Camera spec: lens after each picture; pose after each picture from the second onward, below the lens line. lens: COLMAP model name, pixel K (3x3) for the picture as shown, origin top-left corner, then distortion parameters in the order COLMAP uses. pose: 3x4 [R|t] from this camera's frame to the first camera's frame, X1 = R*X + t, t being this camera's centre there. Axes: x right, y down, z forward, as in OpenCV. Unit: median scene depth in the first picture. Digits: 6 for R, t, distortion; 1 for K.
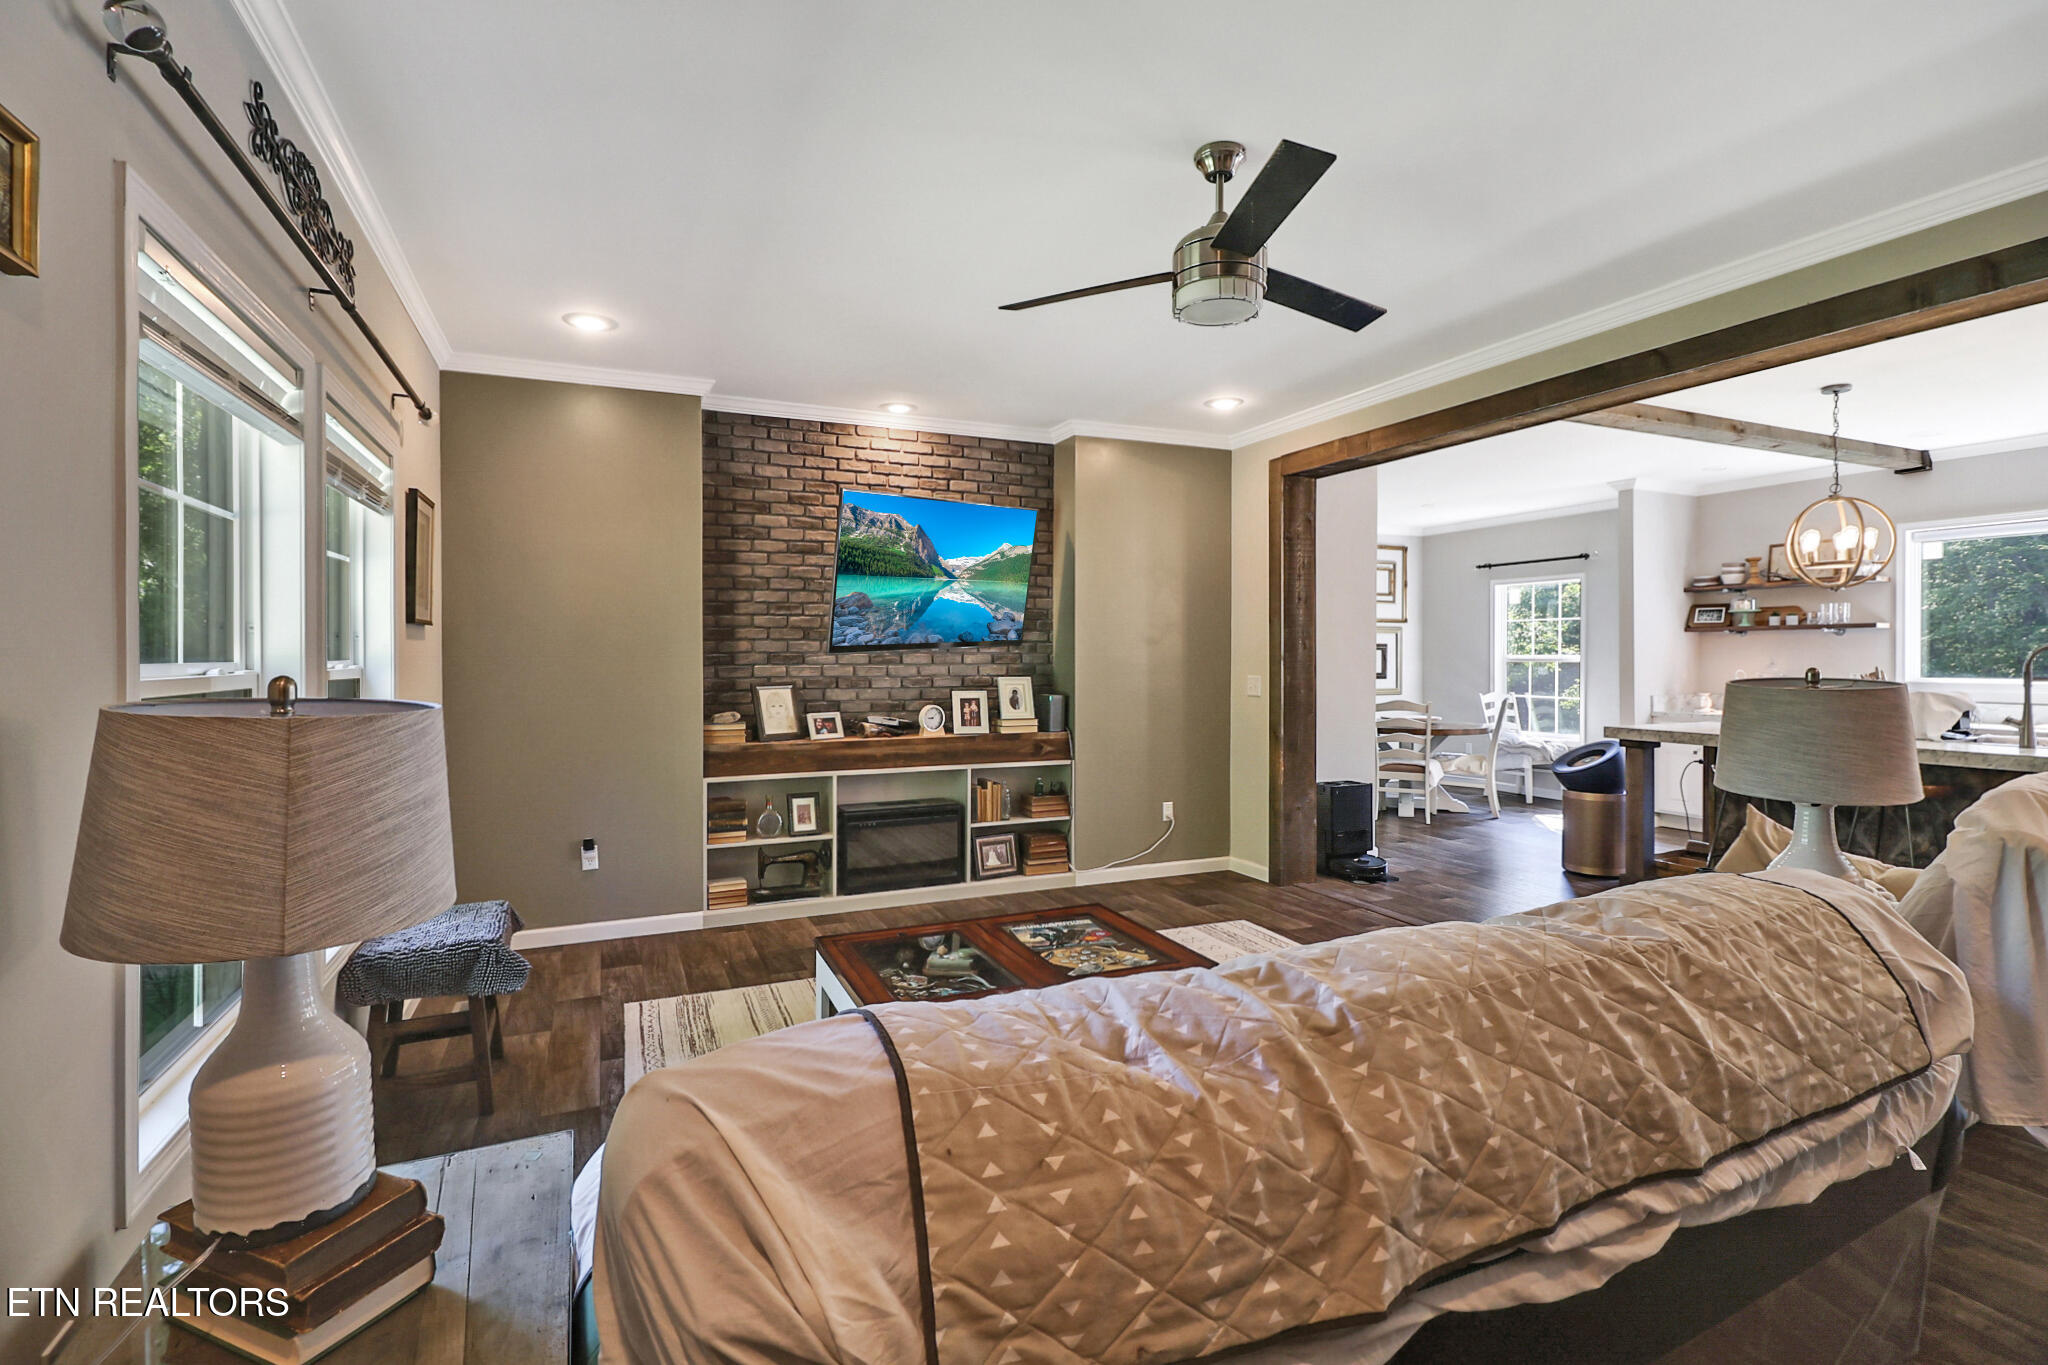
lens RADIAL K [[944.6, 0, 1023.1], [0, 944.6, 650.6], [0, 0, 1]] dist [-0.002625, -0.002339]
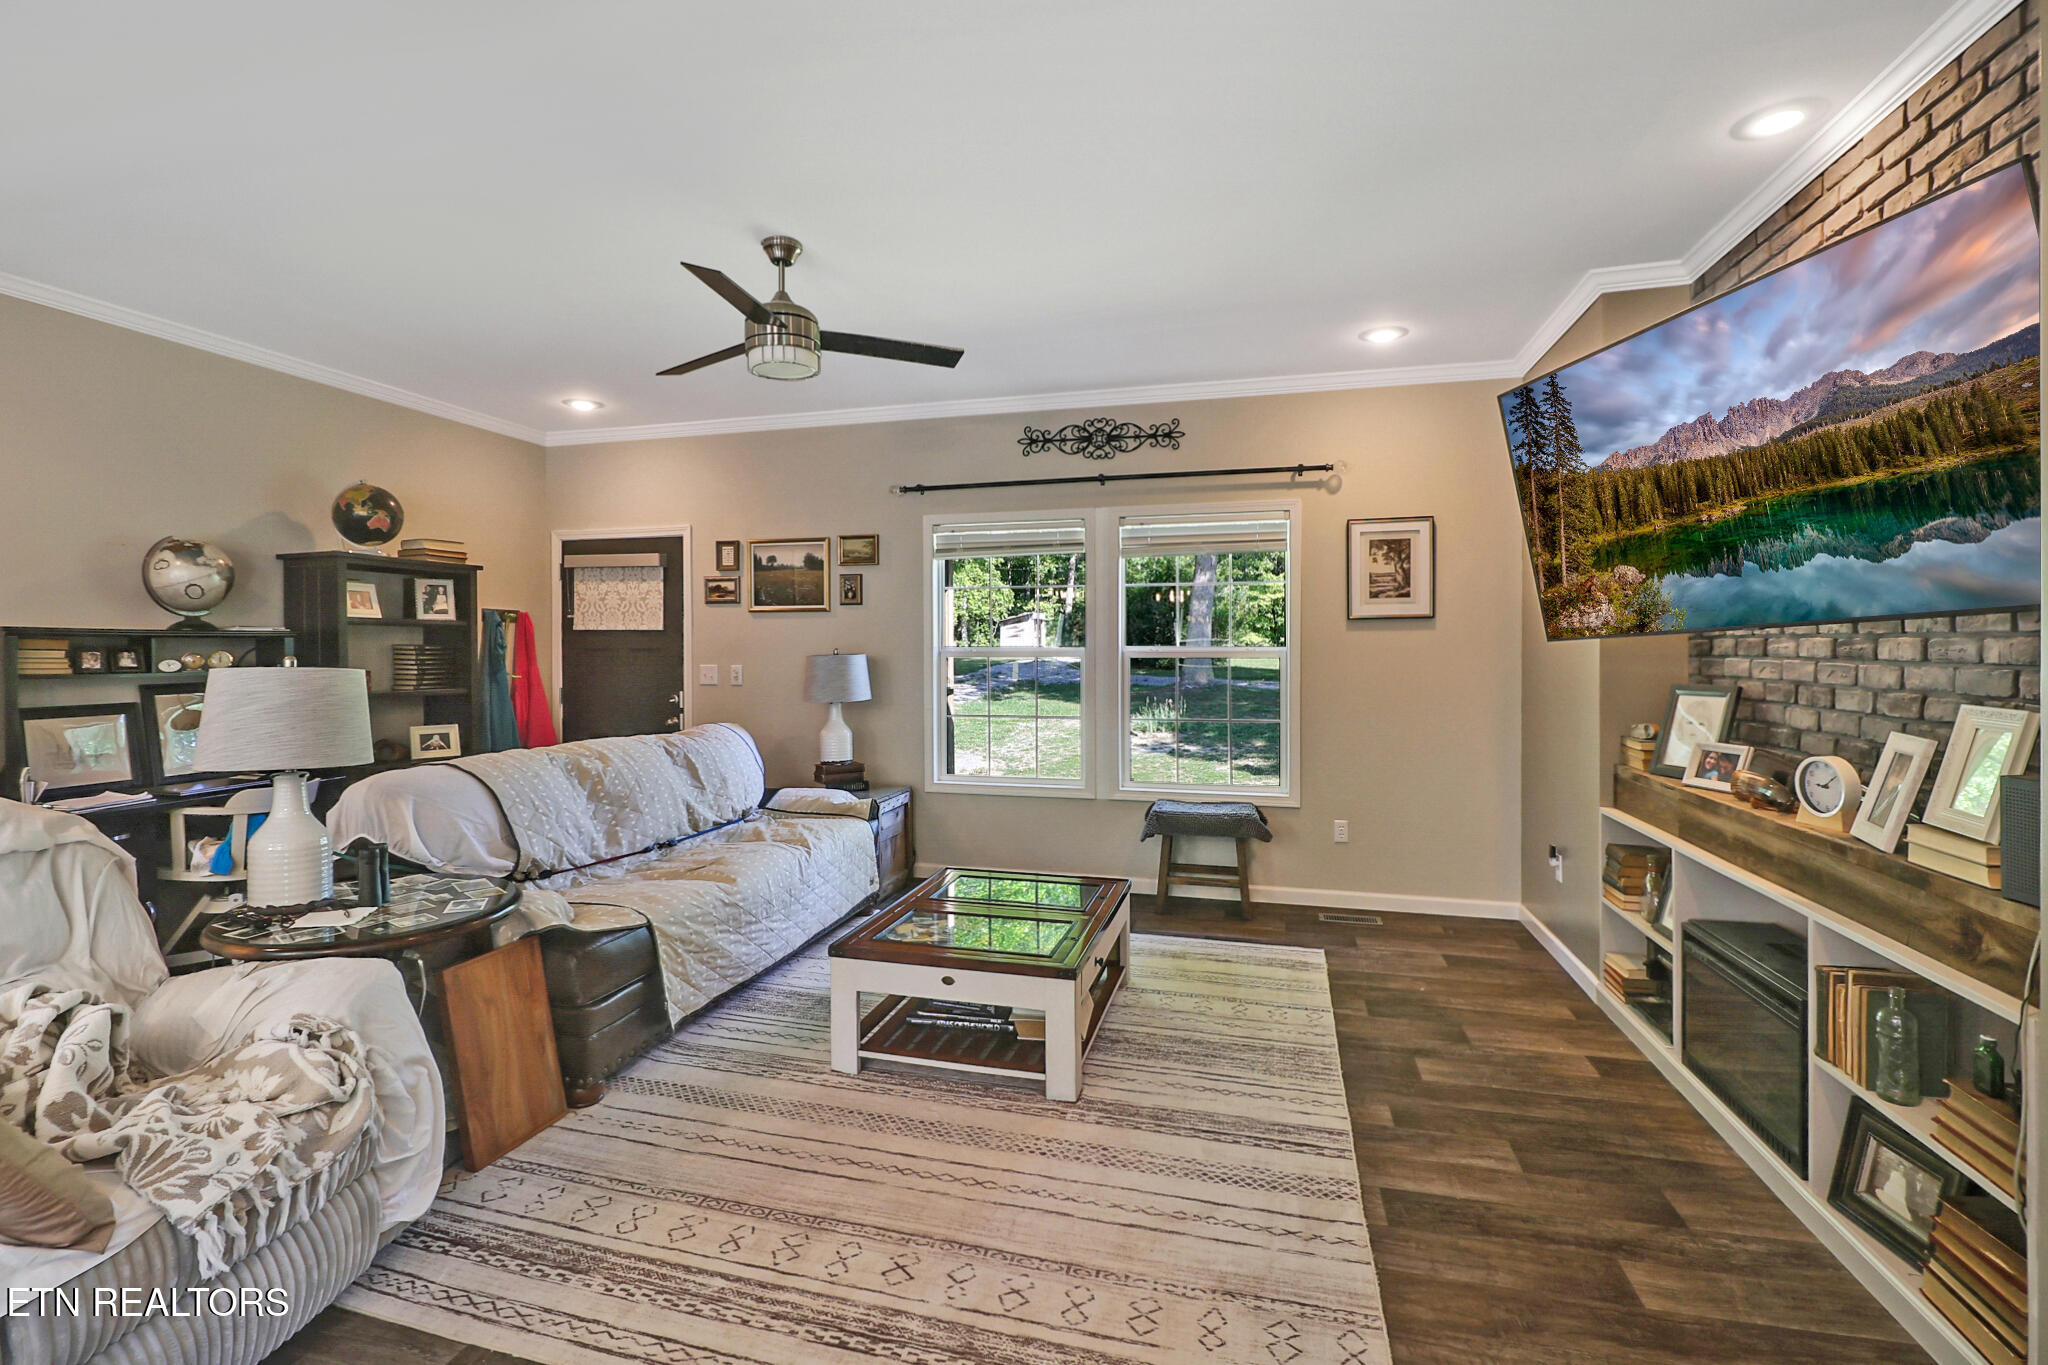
lens RADIAL K [[944.6, 0, 1006.9], [0, 944.6, 651.8], [0, 0, 1]] dist [-0.002625, -0.002339]
pose [[-0.639972, 0.008182, -0.768355, 0.474620], [0.006773, 0.999965, 0.005007, 0.005134], [0.768369, -0.002000, -0.640004, 0.984123]]
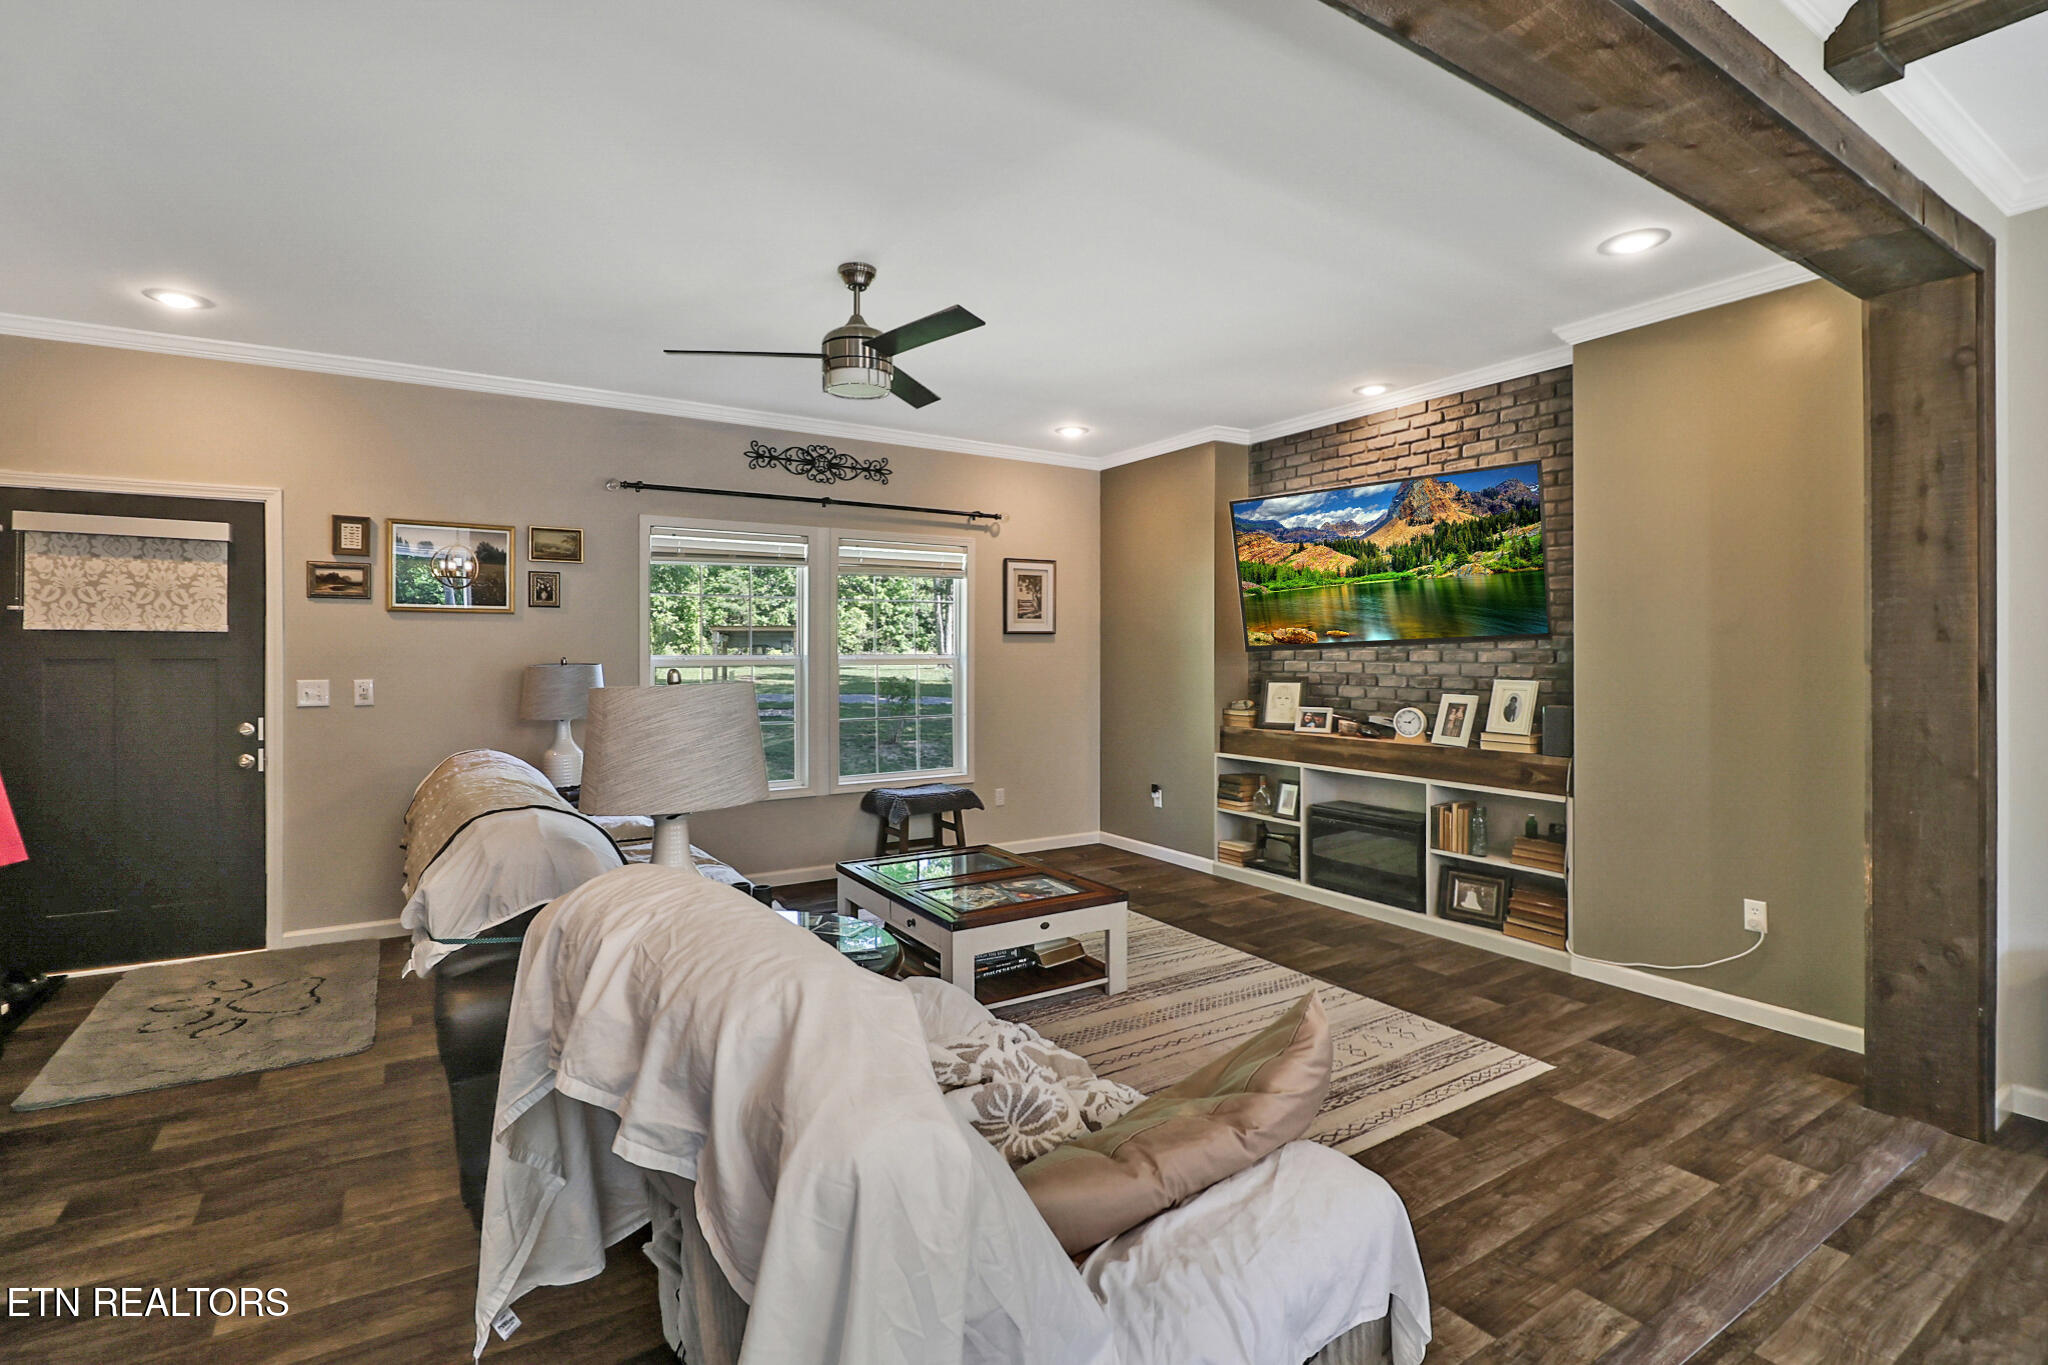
lens RADIAL K [[944.6, 0, 989.3], [0, 944.6, 653.9], [0, 0, 1]] dist [-0.002625, -0.002339]
pose [[0.126304, 0.002840, -0.991988, 0.739262], [0.005088, 0.999981, 0.003511, 0.001322], [0.991979, -0.005490, 0.126287, 0.489050]]
